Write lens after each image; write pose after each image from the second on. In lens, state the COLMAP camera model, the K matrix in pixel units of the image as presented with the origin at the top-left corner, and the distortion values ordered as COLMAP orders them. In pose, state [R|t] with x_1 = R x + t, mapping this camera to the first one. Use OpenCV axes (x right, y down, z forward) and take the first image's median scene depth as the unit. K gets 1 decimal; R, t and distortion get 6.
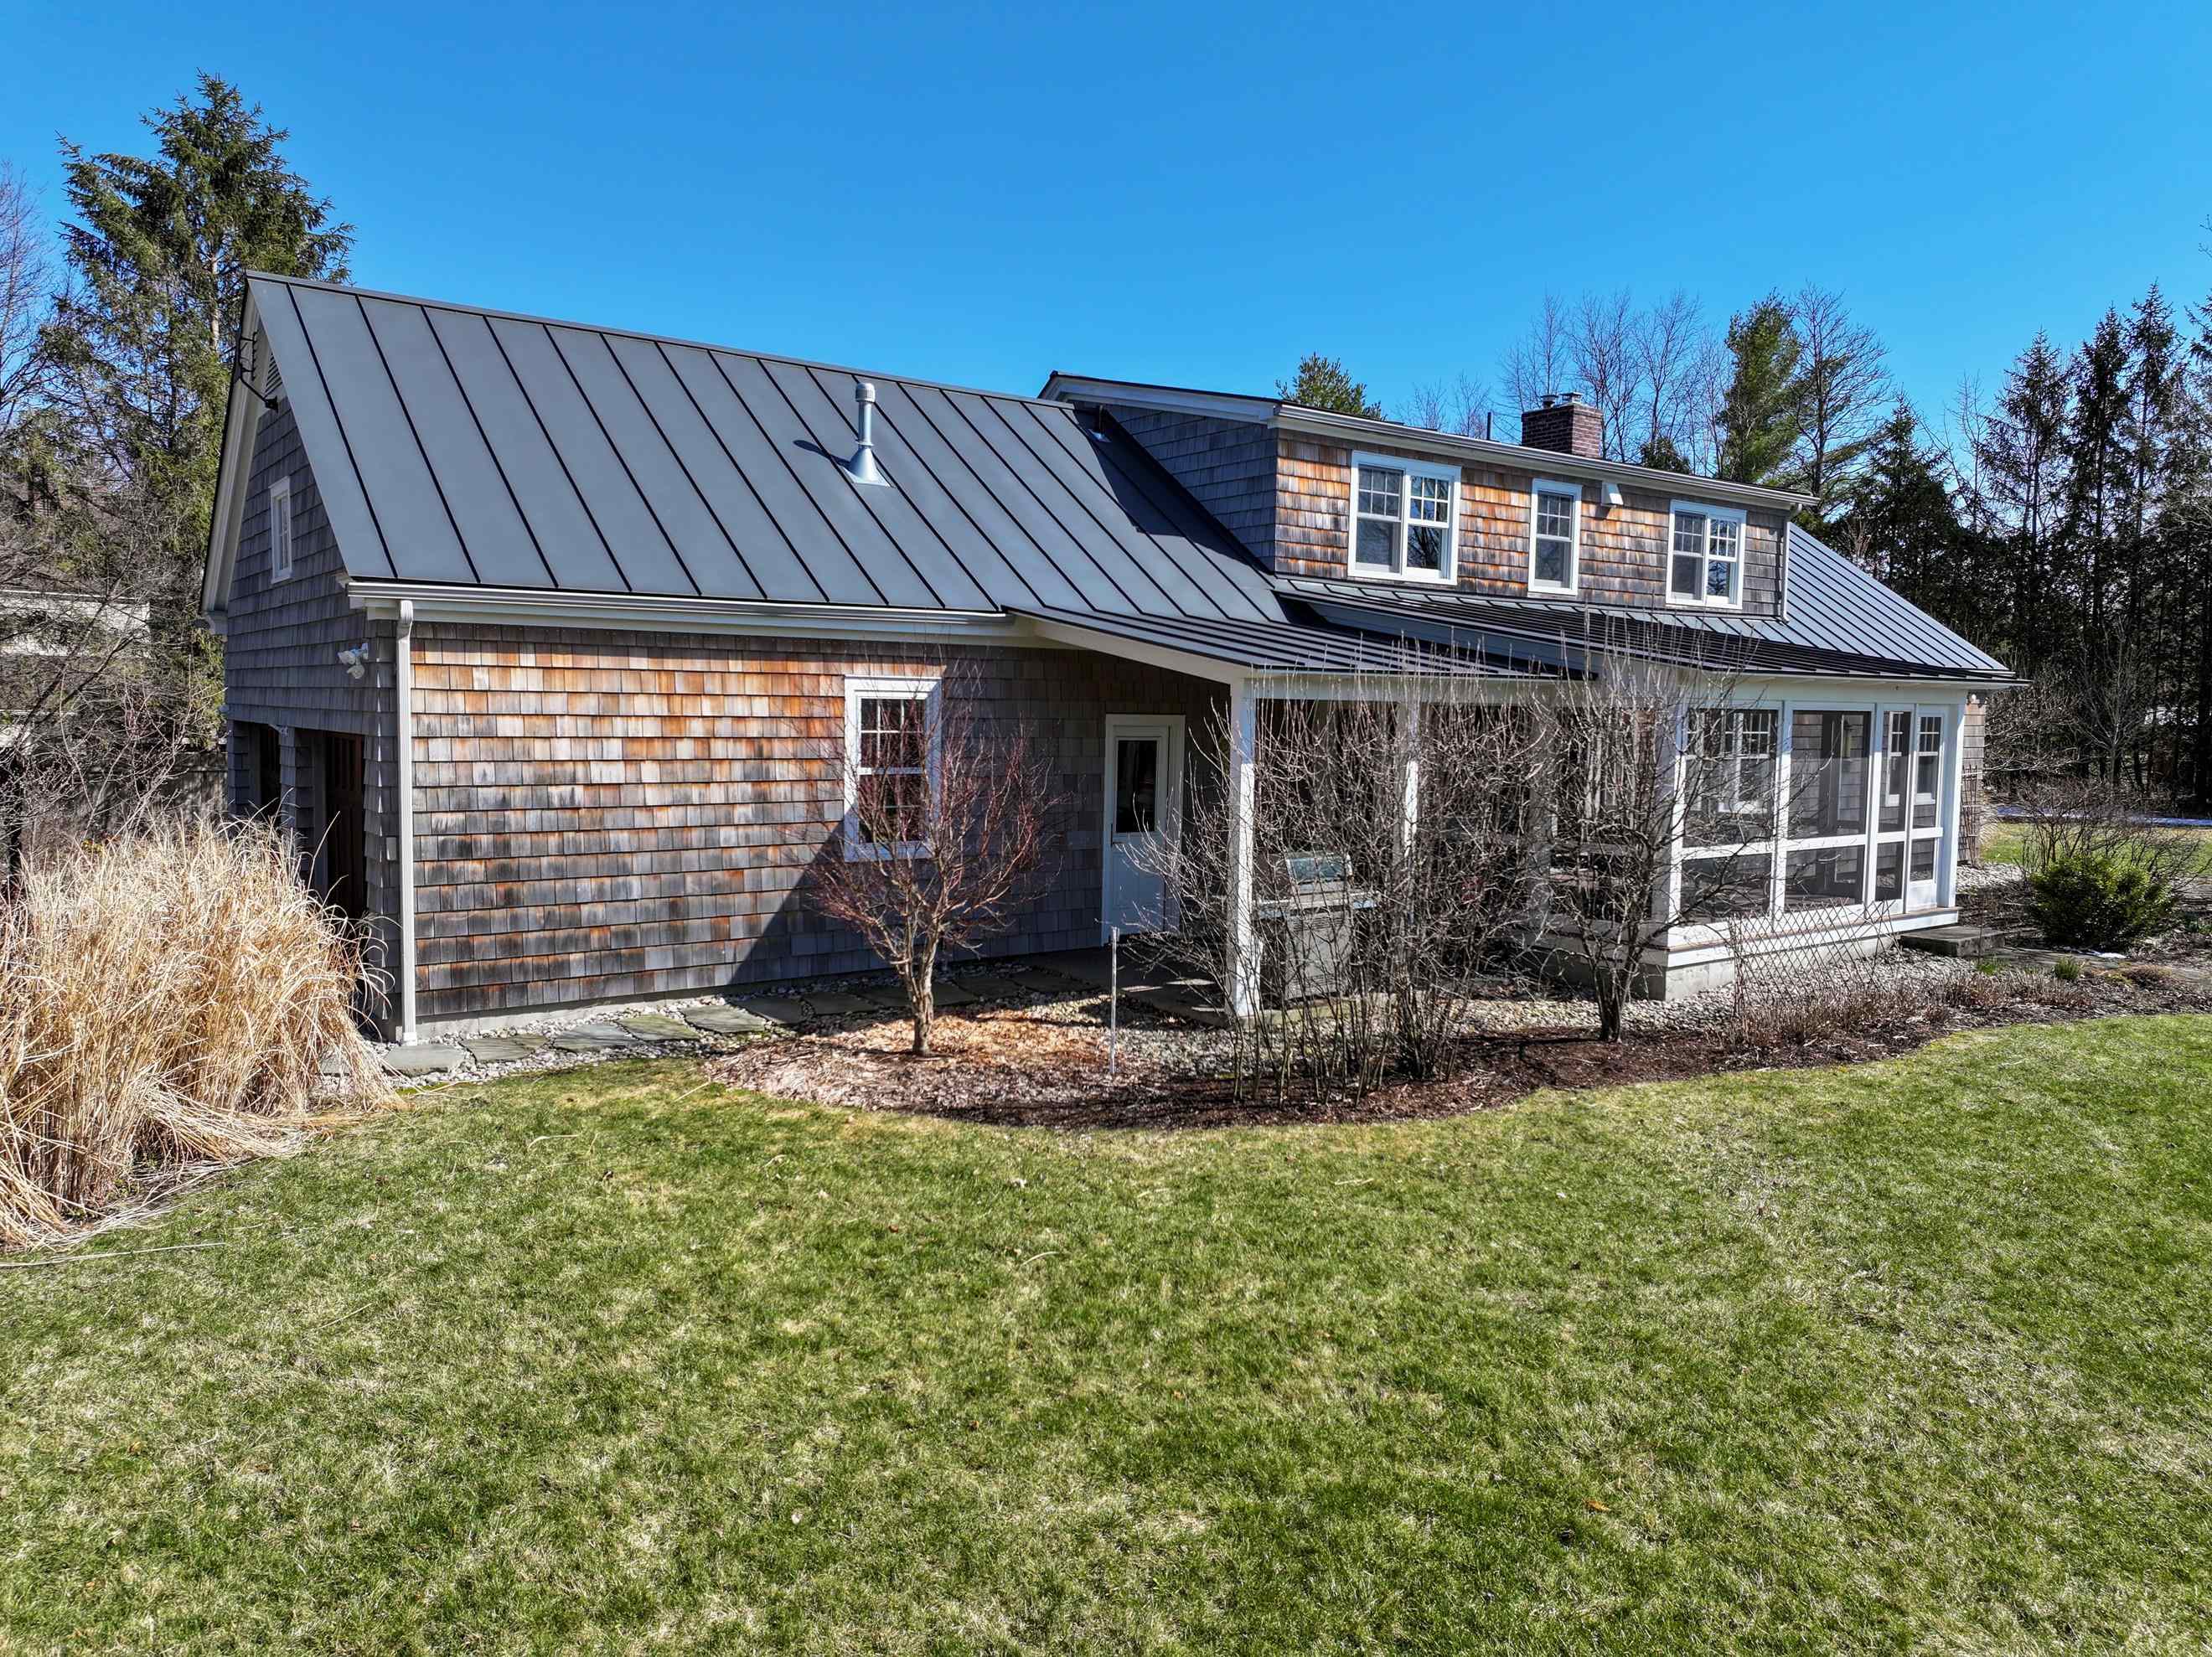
lens RADIAL K [[1552.8, 0, 1111.0], [0, 1552.8, 817.7], [0, 0, 1]] dist [0.004096, 0.010117]
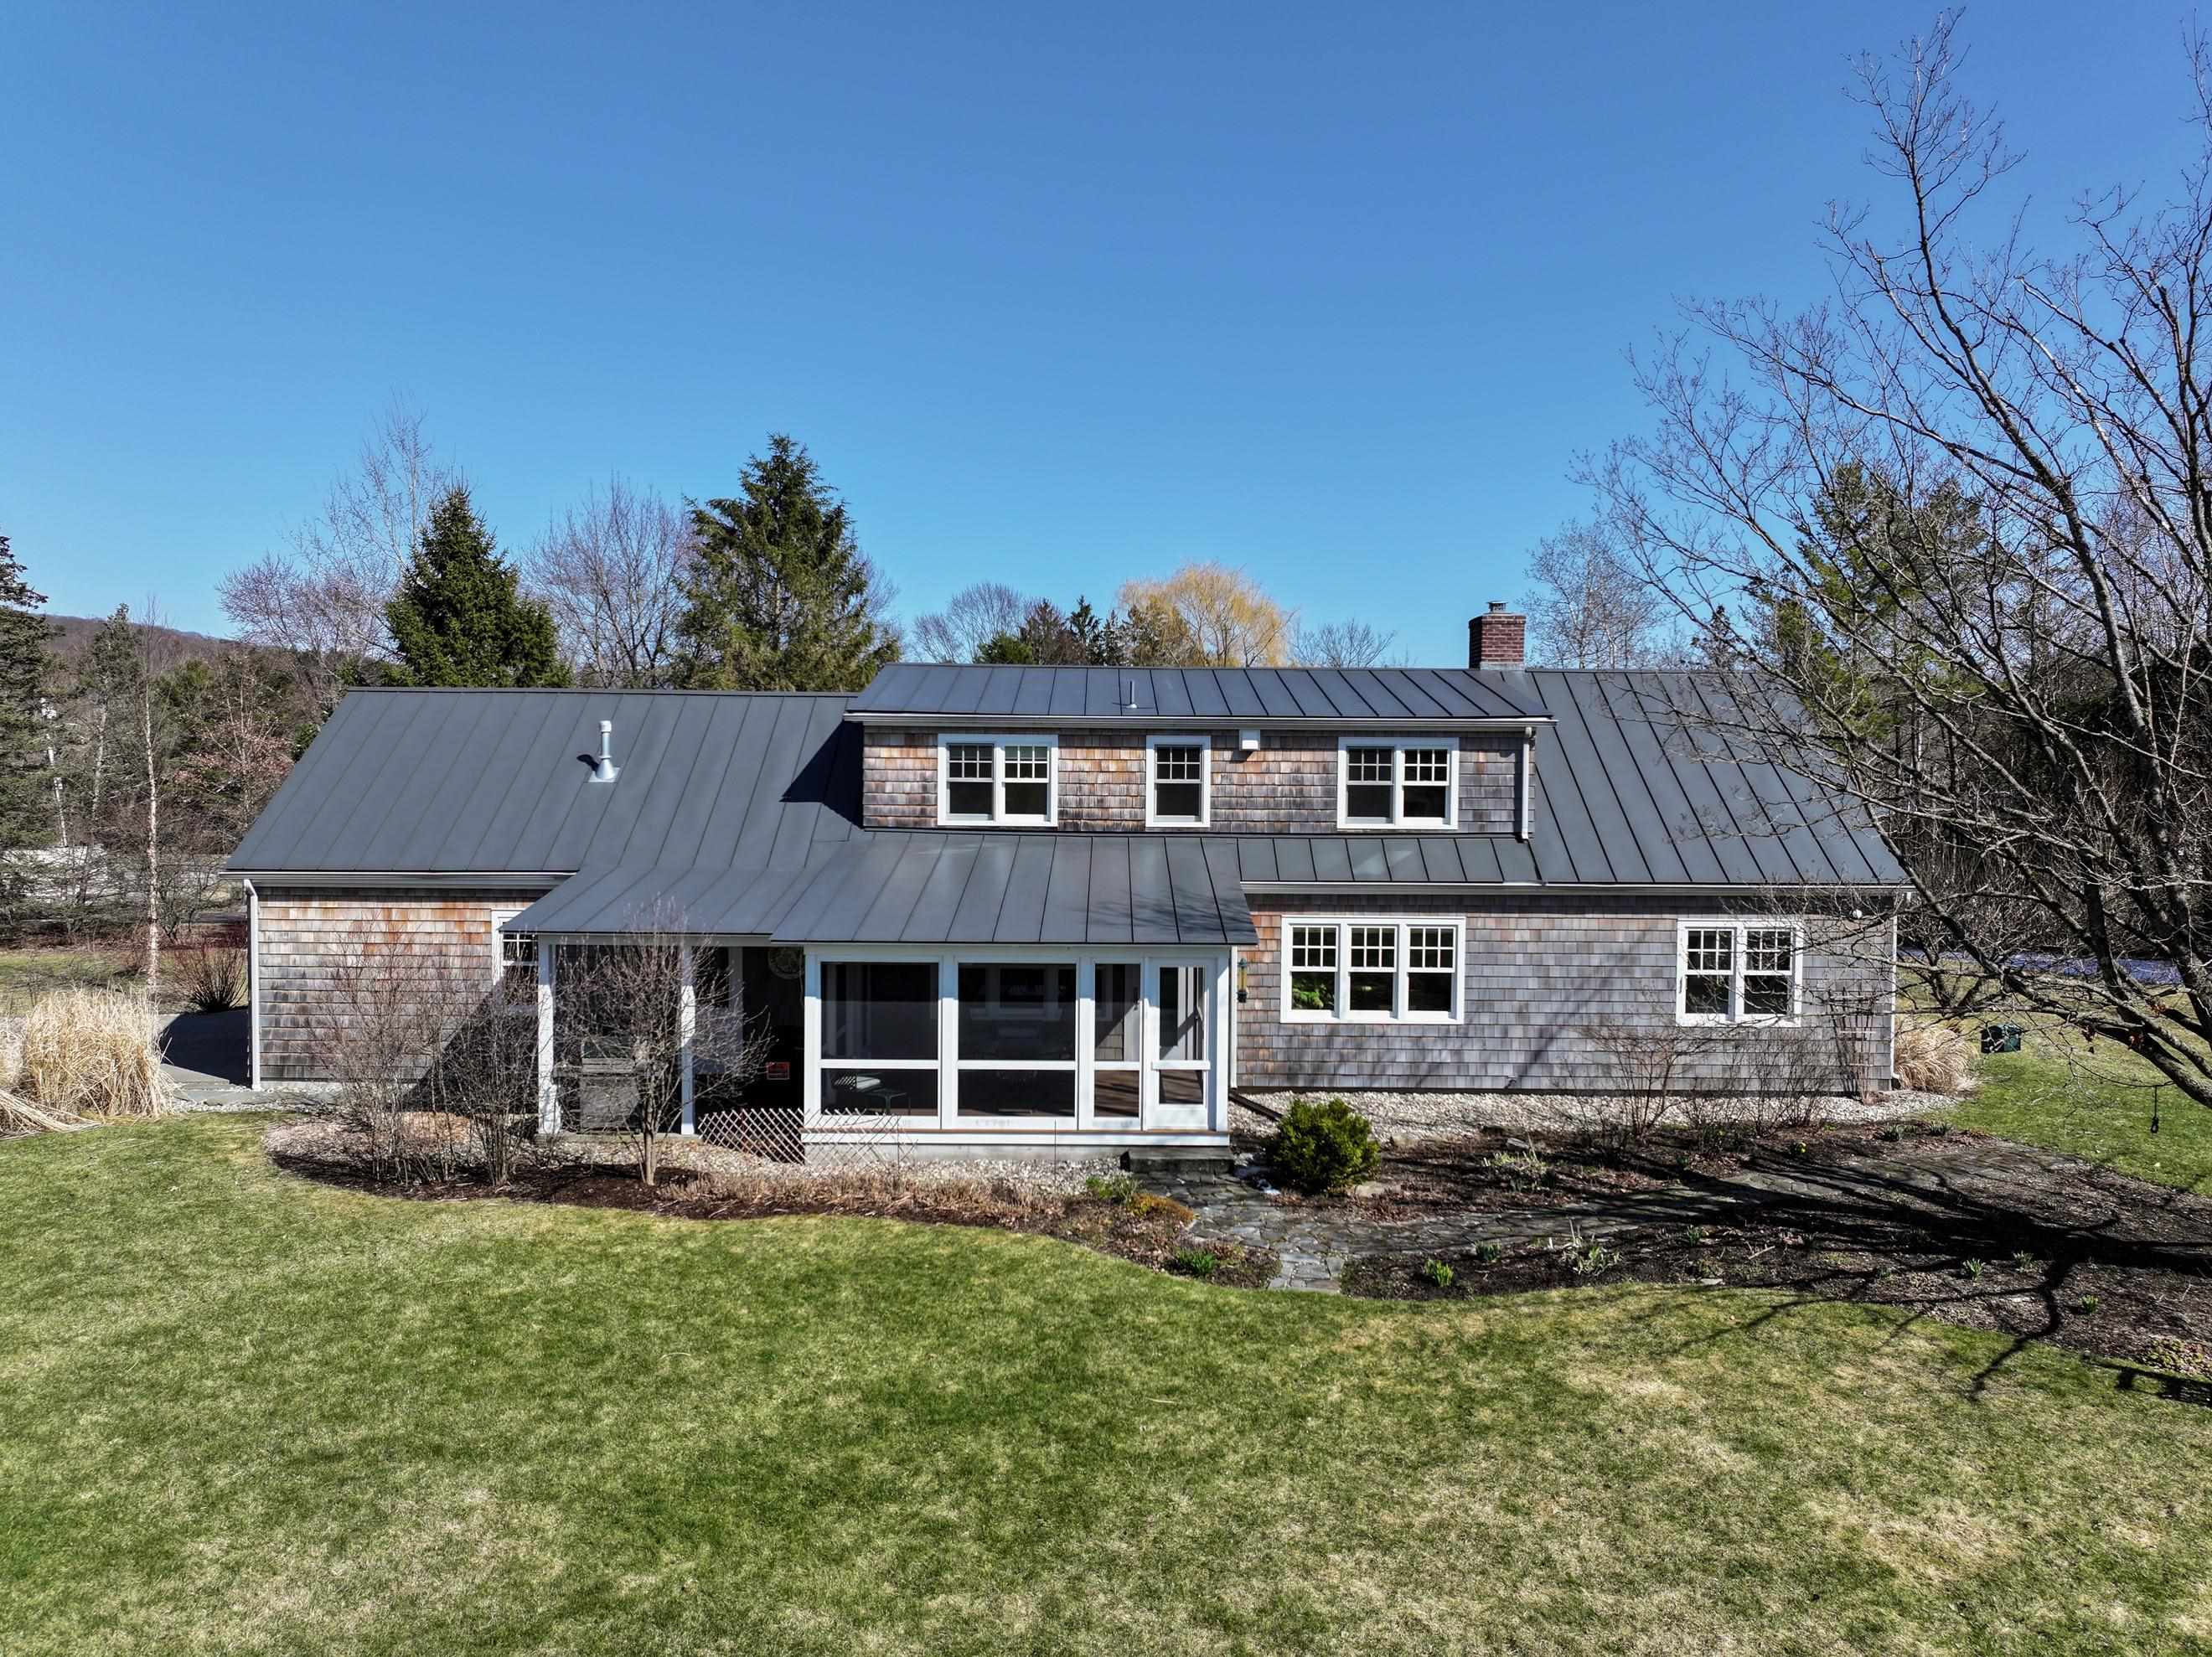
lens RADIAL K [[1552.8, 0, 1111.0], [0, 1552.8, 817.7], [0, 0, 1]] dist [0.004096, 0.010117]
pose [[0.798231, 0.013823, -0.602193, 1.139235], [-0.039626, 0.998776, -0.029599, -0.134503], [0.601047, 0.047490, 0.797802, 0.010666]]
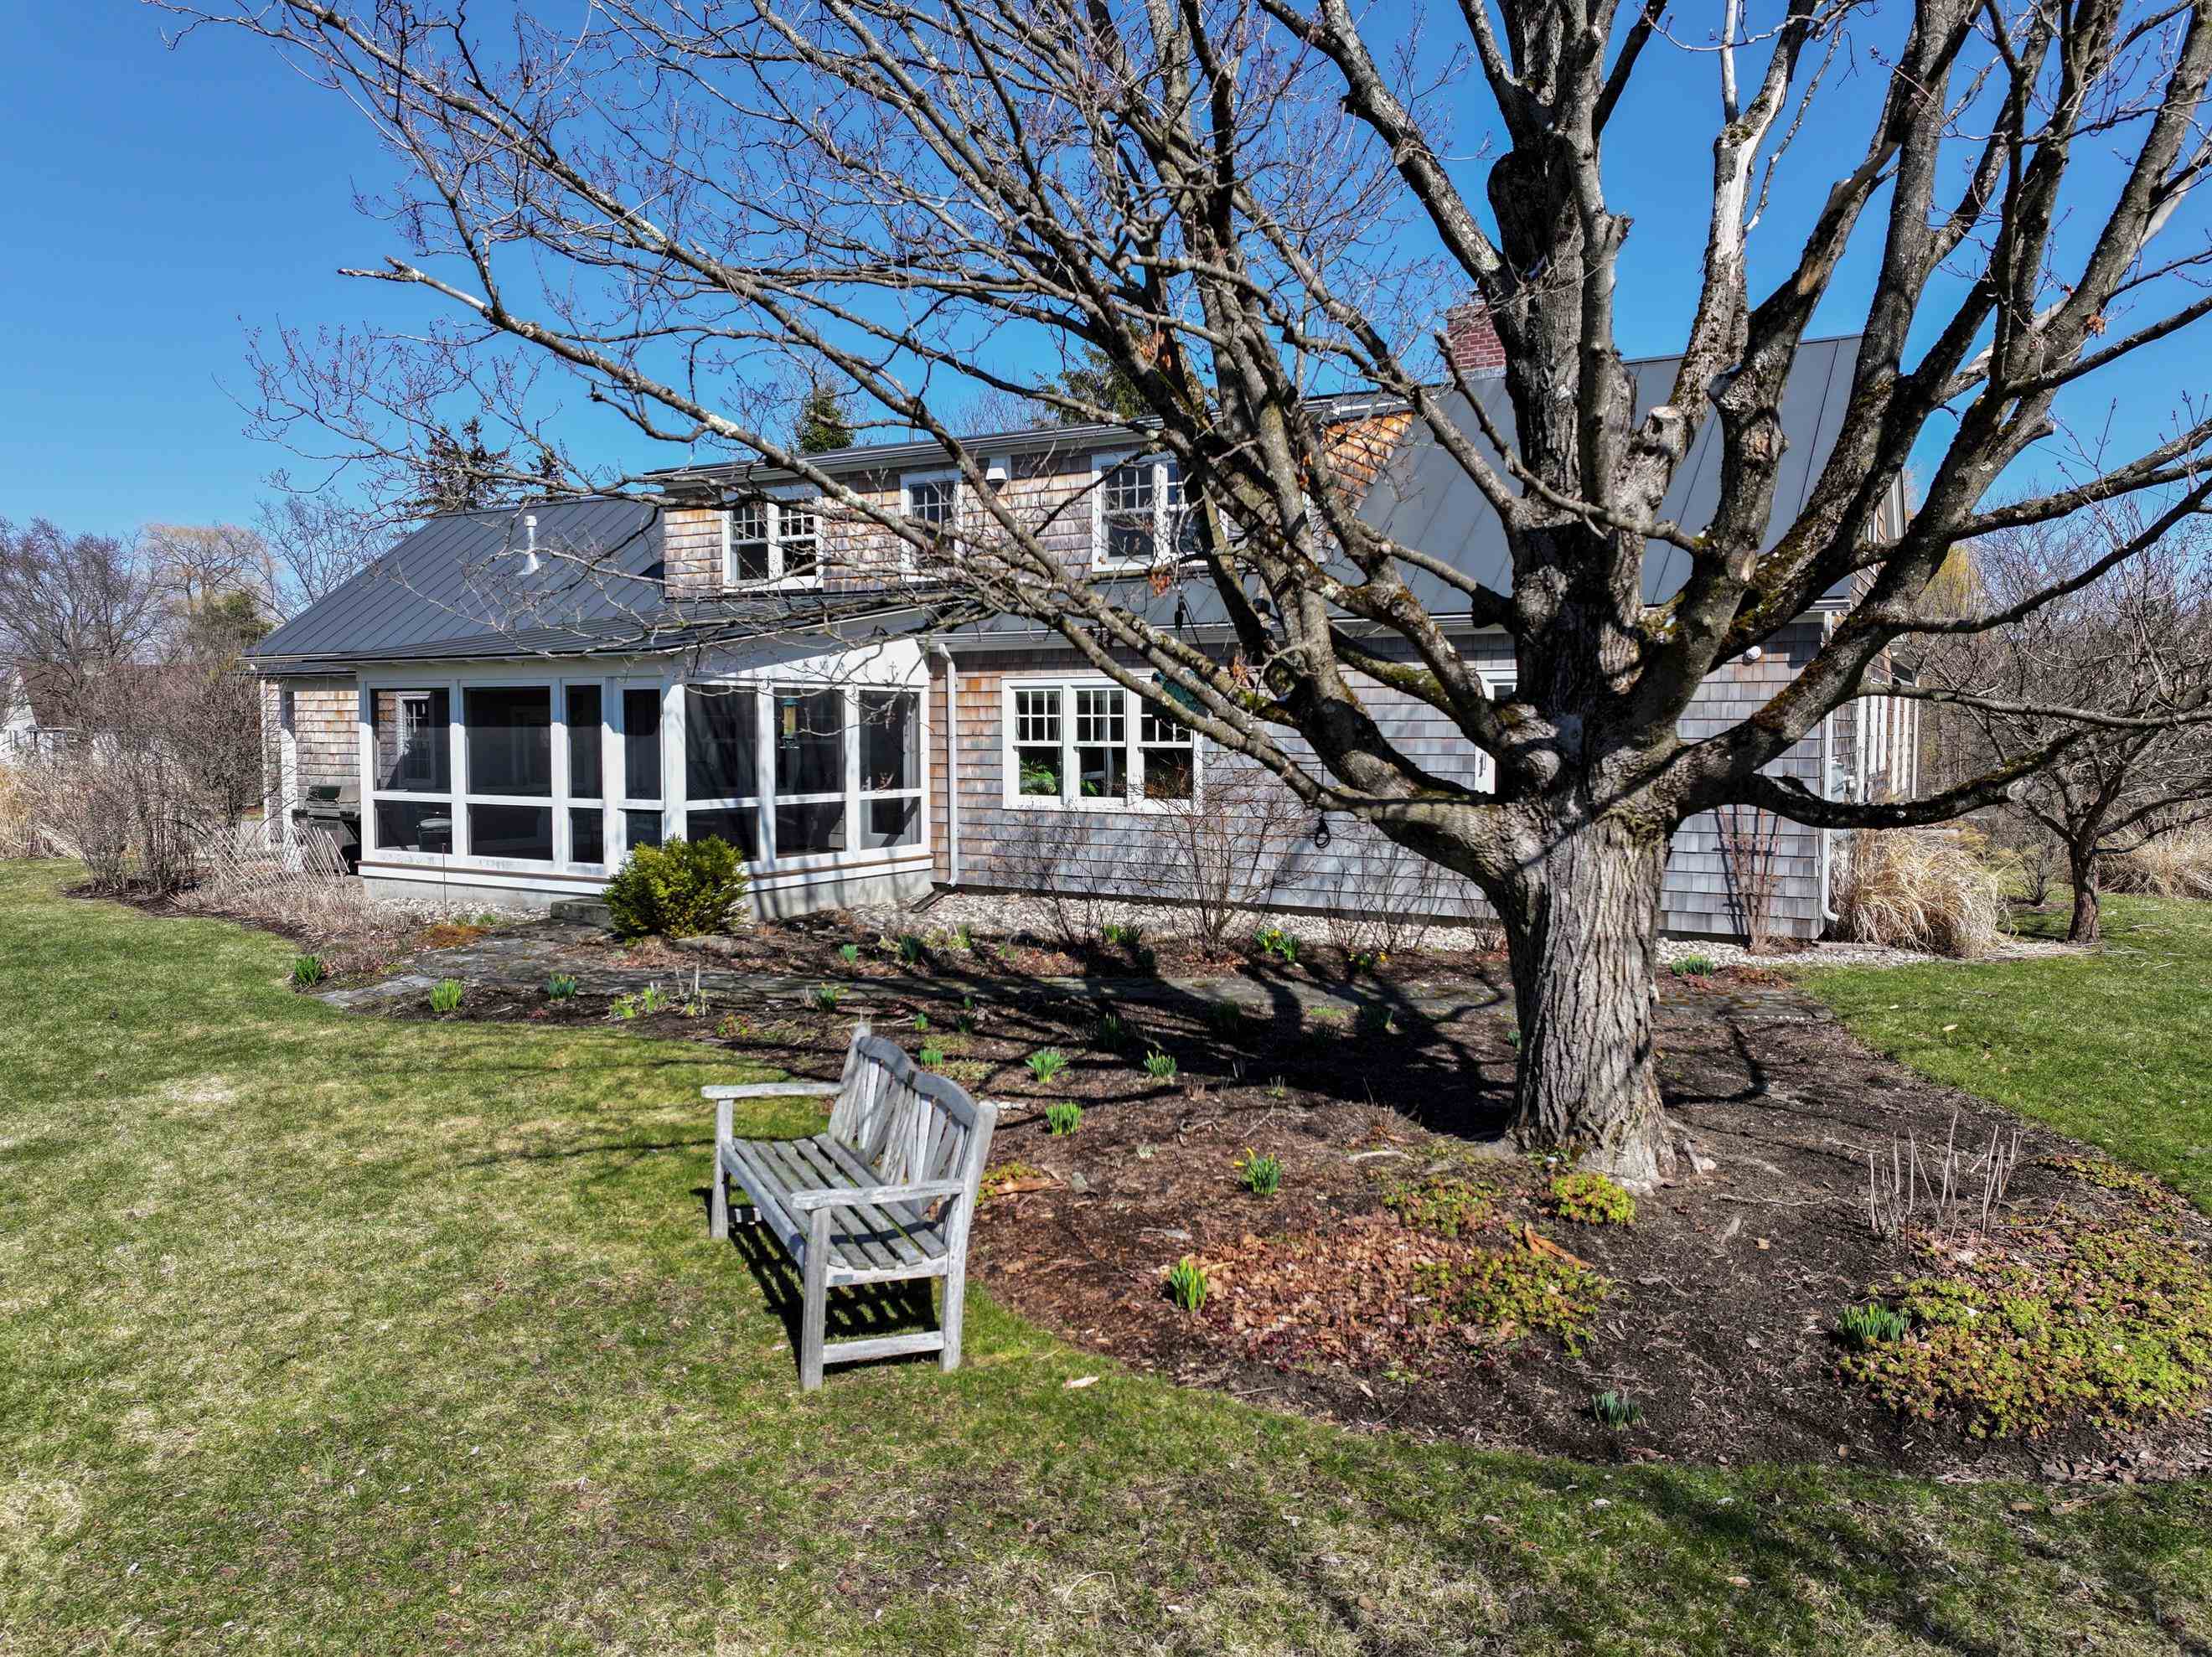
lens RADIAL K [[1536.4, 0, 1106.0], [0, 1536.4, 828.5], [0, 0, 1]] dist [0.012255, 0.005572]
pose [[0.386921, 0.045697, -0.920980, 1.489476], [-0.063887, 0.997700, 0.022664, -0.014963], [0.919897, 0.050070, 0.388950, 0.848368]]
